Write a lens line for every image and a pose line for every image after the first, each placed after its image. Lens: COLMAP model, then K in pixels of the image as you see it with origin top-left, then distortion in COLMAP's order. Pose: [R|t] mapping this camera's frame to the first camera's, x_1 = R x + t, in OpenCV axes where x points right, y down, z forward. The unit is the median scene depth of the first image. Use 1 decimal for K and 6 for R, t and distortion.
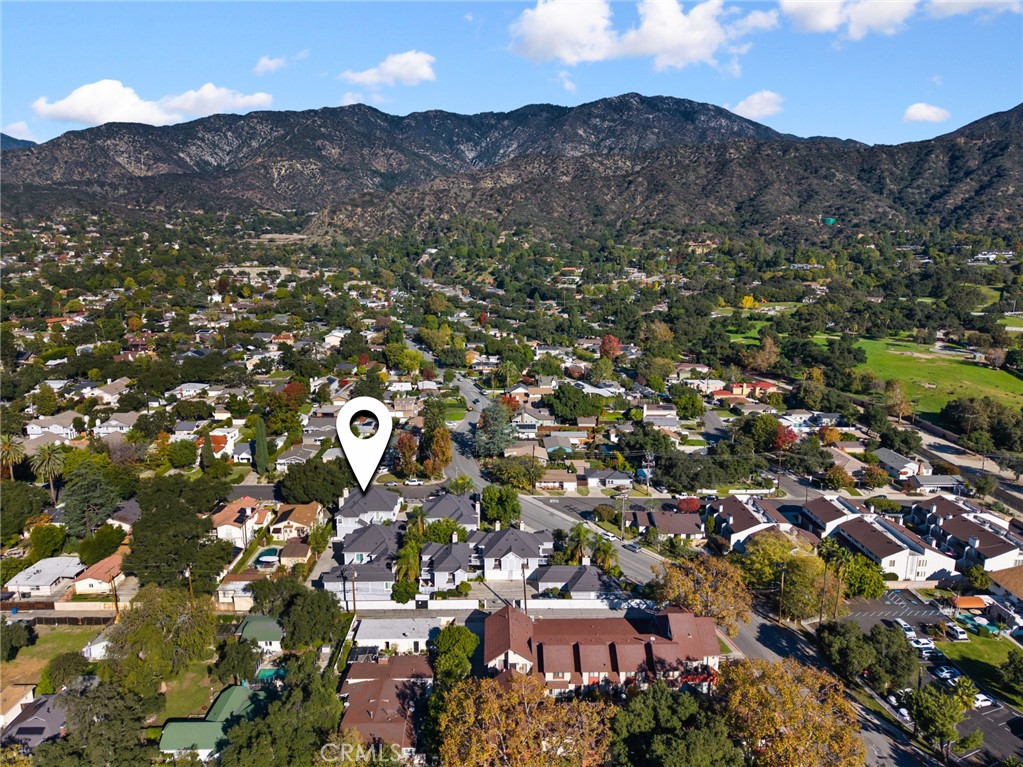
lens RADIAL K [[692.6, 0, 511.5], [0, 692.6, 383.5], [0, 0, 1]] dist [-0.008653, -0.000527]
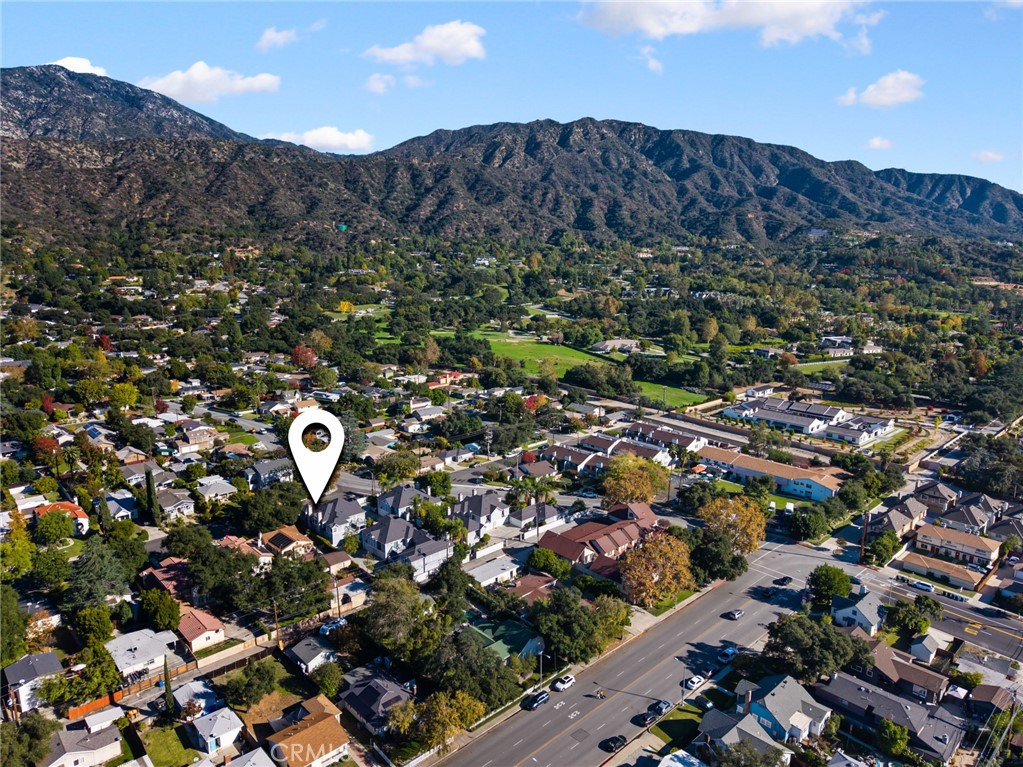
lens RADIAL K [[707.6, 0, 511.5], [0, 707.6, 383.5], [0, 0, 1]] dist [-0.010525, -0.010397]
pose [[0.720869, -0.126600, 0.681411, -0.144711], [0.123147, 0.990928, 0.053827, -0.011958], [-0.682043, 0.045111, 0.729919, -0.011054]]
